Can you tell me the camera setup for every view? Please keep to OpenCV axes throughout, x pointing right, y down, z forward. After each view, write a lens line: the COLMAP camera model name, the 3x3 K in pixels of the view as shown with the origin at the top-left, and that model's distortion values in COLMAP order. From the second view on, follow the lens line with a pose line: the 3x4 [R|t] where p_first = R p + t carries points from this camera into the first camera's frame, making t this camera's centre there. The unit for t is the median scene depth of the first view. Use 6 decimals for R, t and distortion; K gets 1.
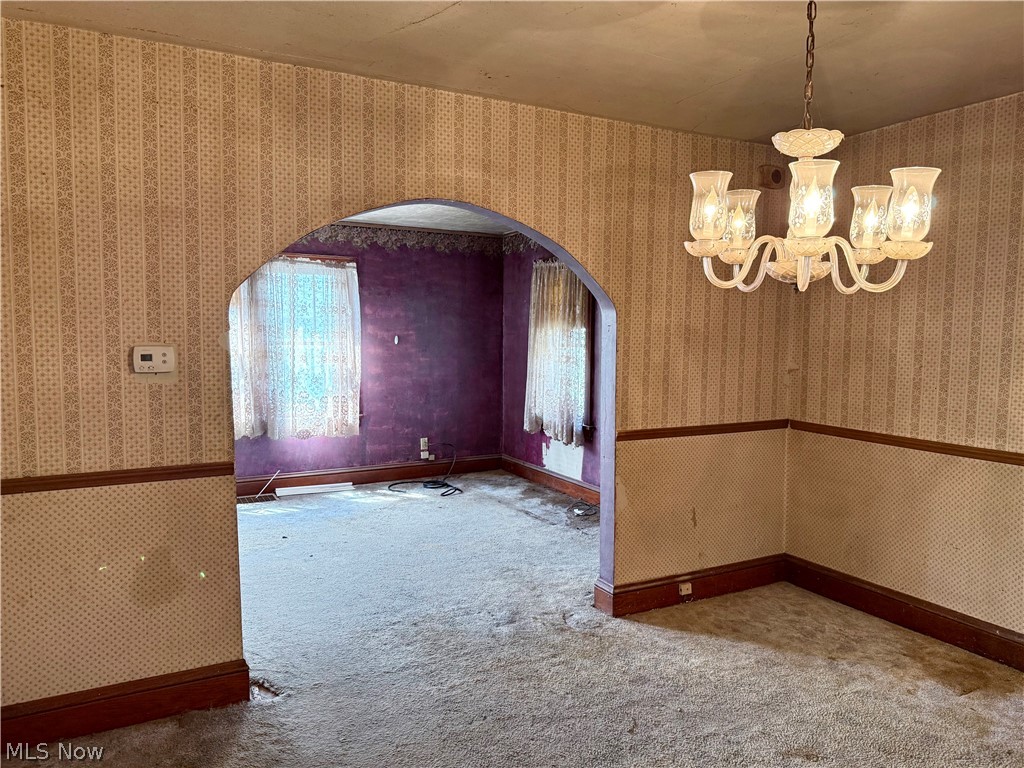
lens RADIAL K [[721.6, 0, 514.3], [0, 721.6, 382.2], [0, 0, 1]] dist [0.005201, -0.031986]
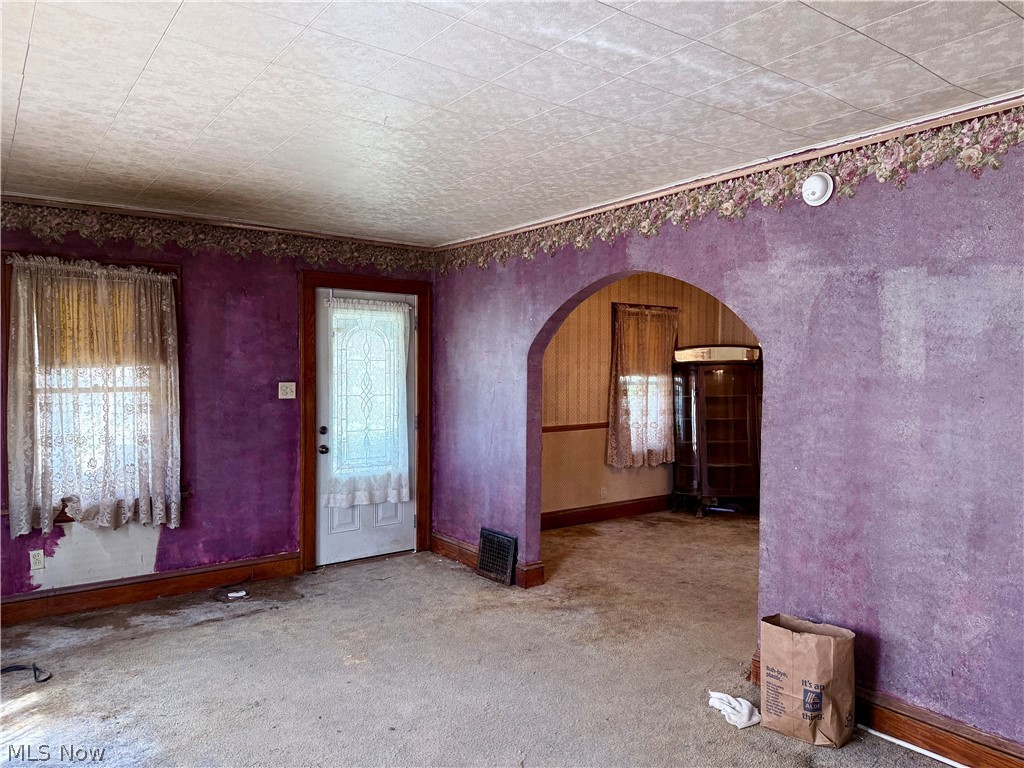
lens RADIAL K [[721.6, 0, 513.8], [0, 721.6, 390.5], [0, 0, 1]] dist [0.005201, -0.031986]
pose [[-0.195927, -0.030170, 0.980154, -0.807834], [0.064948, 0.996933, 0.043669, -0.065548], [-0.978465, 0.072215, -0.193366, 0.906422]]
